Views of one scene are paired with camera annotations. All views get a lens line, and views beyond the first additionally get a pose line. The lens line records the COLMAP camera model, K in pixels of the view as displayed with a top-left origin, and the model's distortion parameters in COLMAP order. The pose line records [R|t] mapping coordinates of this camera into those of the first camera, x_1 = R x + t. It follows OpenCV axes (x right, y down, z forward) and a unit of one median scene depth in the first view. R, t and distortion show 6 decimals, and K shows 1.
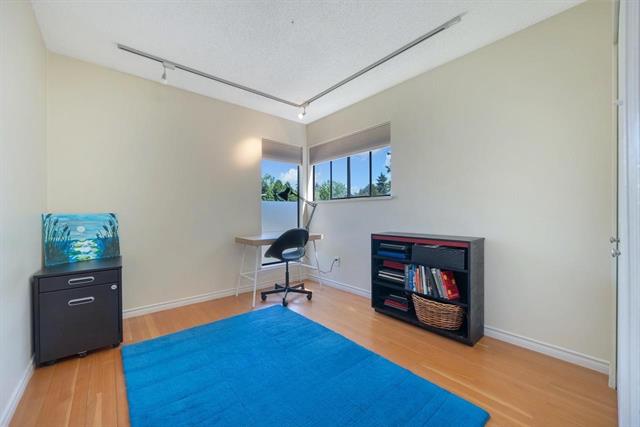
lens RADIAL K [[235.9, 0, 317.3], [0, 235.9, 214.0], [0, 0, 1]] dist [-0.002352, -0.000218]
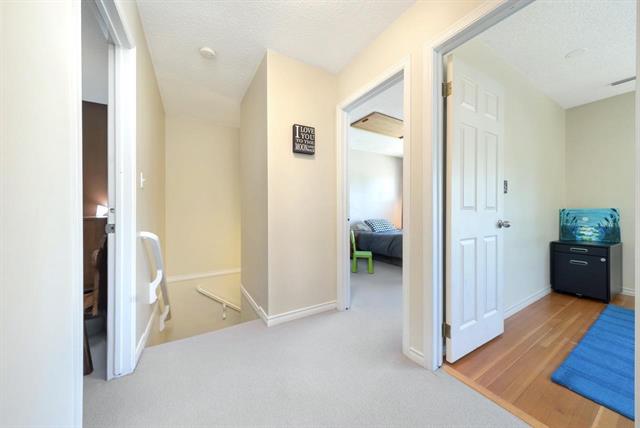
lens RADIAL K [[221.2, 0, 317.4], [0, 221.2, 211.2], [0, 0, 1]] dist [0.001327, -0.000198]
pose [[-0.192707, 0.002678, -0.981253, 0.693290], [-0.003483, 0.999988, 0.003413, 0.015186], [0.981250, 0.004075, -0.192696, -0.388968]]
